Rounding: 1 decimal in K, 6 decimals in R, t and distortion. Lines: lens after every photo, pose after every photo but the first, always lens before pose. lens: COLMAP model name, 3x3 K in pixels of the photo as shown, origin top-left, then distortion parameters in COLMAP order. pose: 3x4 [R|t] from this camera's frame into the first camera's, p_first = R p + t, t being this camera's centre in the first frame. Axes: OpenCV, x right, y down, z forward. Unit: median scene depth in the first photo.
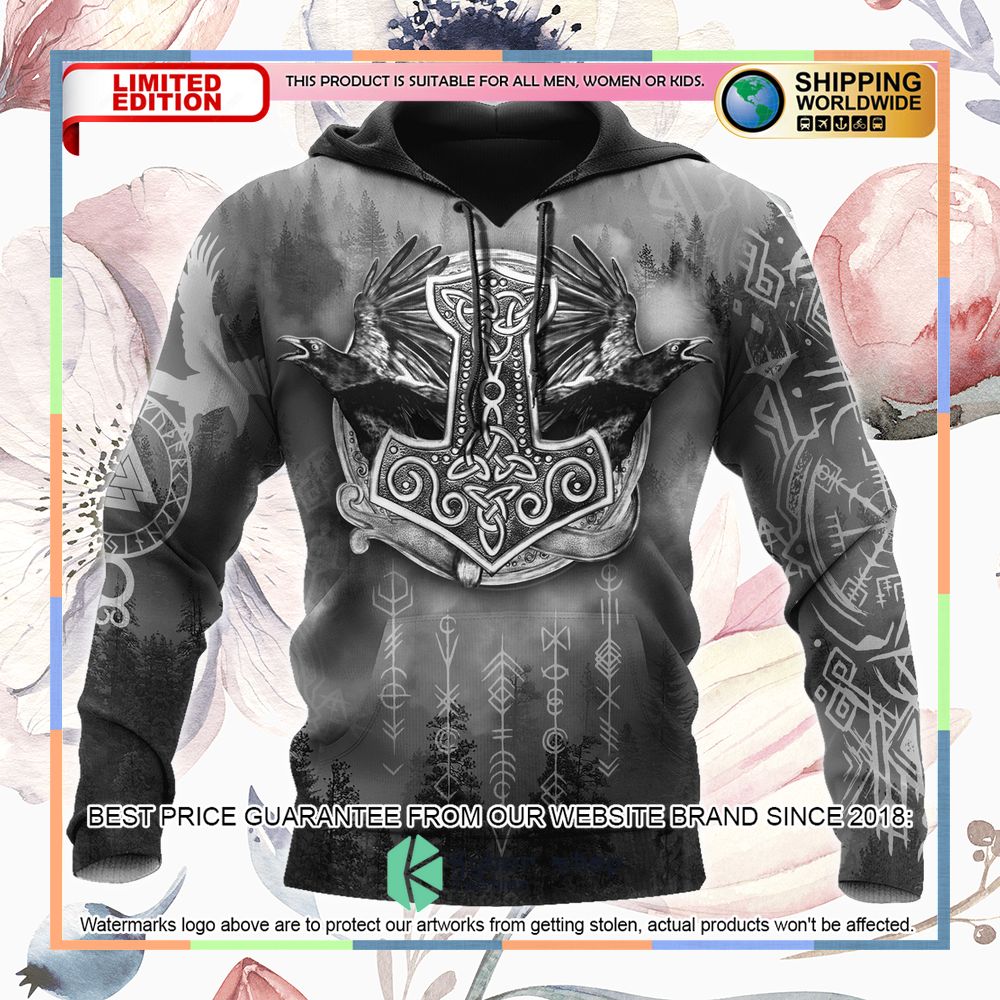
lens RADIAL K [[6836.3, 0, 486.6], [0, 6836.3, 455.7], [0, 0, 1]] dist [-3.499456, 0.000000]
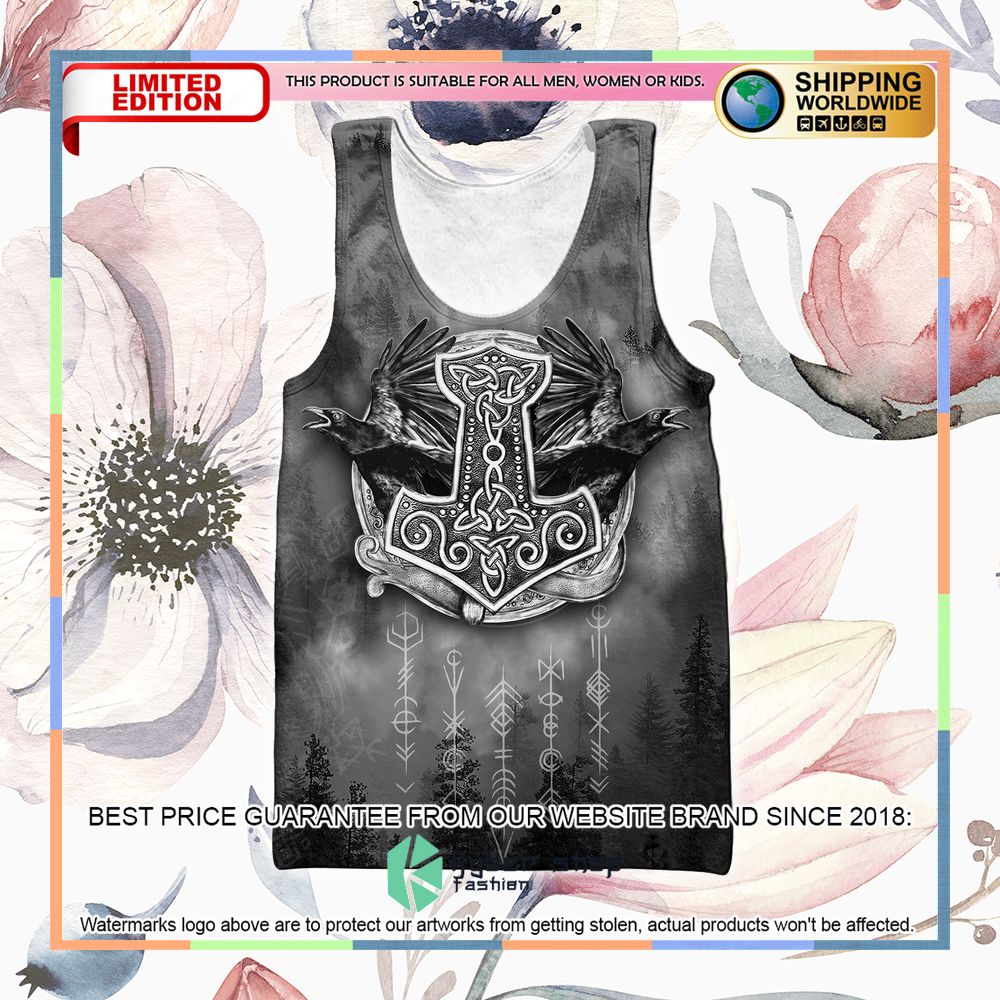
lens RADIAL K [[6836.3, 0, 494.1], [0, 6836.3, 455.5], [0, 0, 1]] dist [-3.499456, 0.000000]
pose [[0.999999, -0.001236, 0.001045, -0.000421], [0.001236, 0.999999, -0.000030, -0.011574], [-0.001045, 0.000032, 0.999999, -0.161663]]
